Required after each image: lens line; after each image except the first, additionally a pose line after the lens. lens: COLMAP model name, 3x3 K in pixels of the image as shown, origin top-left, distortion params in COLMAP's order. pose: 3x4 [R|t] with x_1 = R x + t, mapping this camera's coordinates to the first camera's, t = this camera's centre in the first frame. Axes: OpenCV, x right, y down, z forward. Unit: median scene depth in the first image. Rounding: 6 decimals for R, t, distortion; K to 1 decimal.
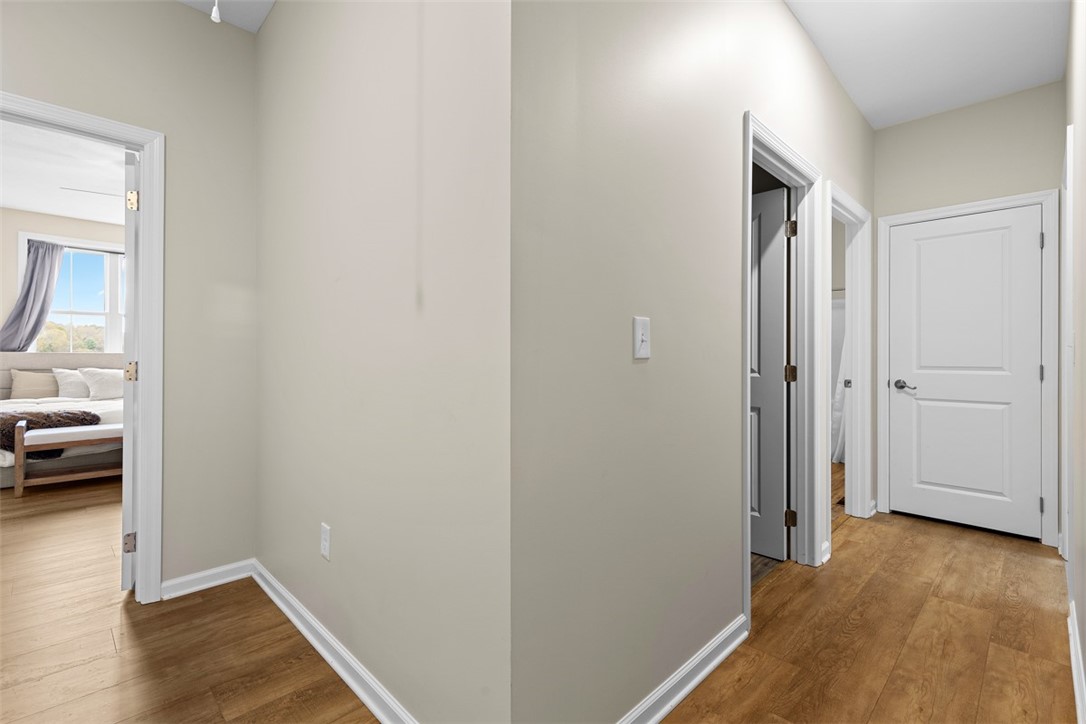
lens RADIAL K [[494.5, 0, 546.3], [0, 494.5, 361.3], [0, 0, 1]] dist [0.012817, -0.001458]
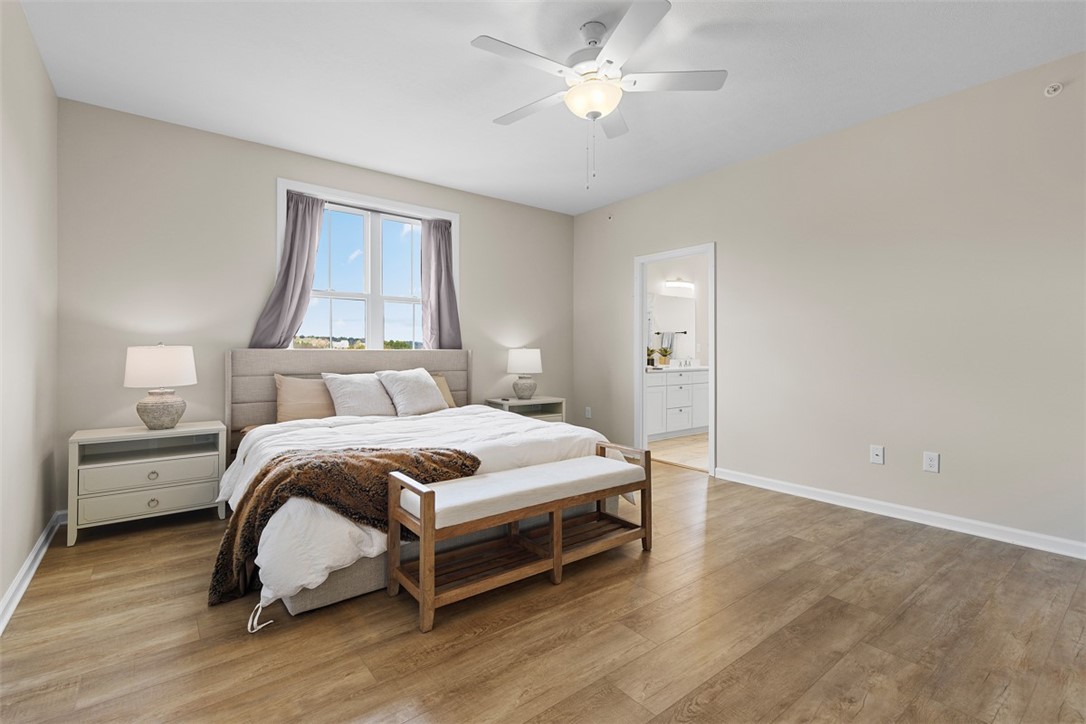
lens RADIAL K [[494.5, 0, 546.0], [0, 494.5, 354.9], [0, 0, 1]] dist [0.012817, -0.001458]
pose [[0.994097, -0.003667, -0.108430, -0.603540], [0.003670, 0.999993, -0.000174, -0.008955], [0.108430, -0.000225, 0.994104, 0.345578]]
